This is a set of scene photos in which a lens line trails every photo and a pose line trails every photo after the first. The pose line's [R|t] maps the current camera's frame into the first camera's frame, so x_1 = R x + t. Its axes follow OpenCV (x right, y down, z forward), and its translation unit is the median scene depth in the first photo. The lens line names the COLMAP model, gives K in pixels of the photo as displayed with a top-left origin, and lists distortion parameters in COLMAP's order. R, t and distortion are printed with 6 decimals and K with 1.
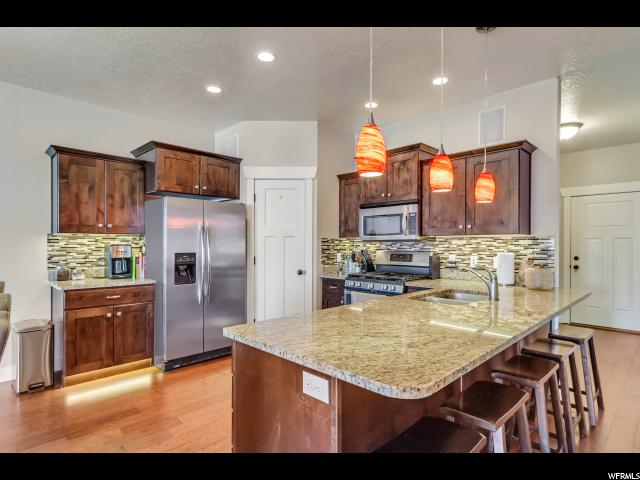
lens RADIAL K [[335.6, 0, 321.6], [0, 335.6, 245.3], [0, 0, 1]] dist [0.012084, -0.000211]
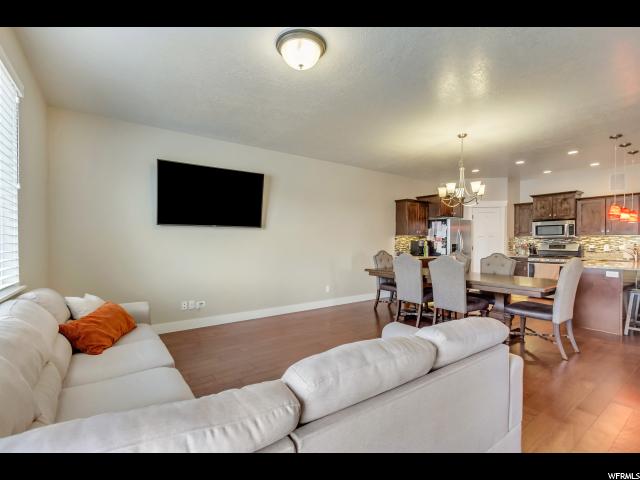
lens RADIAL K [[291.7, 0, 318.0], [0, 291.7, 242.8], [0, 0, 1]] dist [0.001239, 0.000250]
pose [[0.986725, -0.002356, -0.162384, -0.936489], [0.002926, 0.999990, 0.003276, 0.004677], [0.162375, -0.003707, 0.986722, -0.977960]]
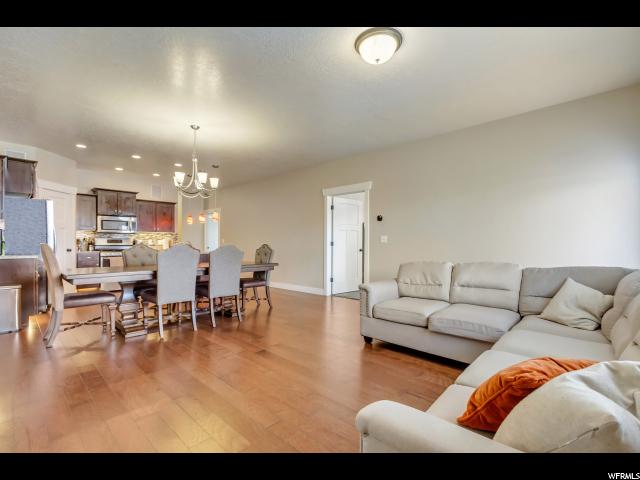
lens RADIAL K [[291.7, 0, 318.1], [0, 291.7, 243.2], [0, 0, 1]] dist [0.001239, 0.000250]
pose [[-0.024816, -0.005931, 0.999674, -1.704695], [-0.011838, 0.999914, 0.005639, 0.025111], [-0.999622, -0.011694, -0.024884, -0.201353]]
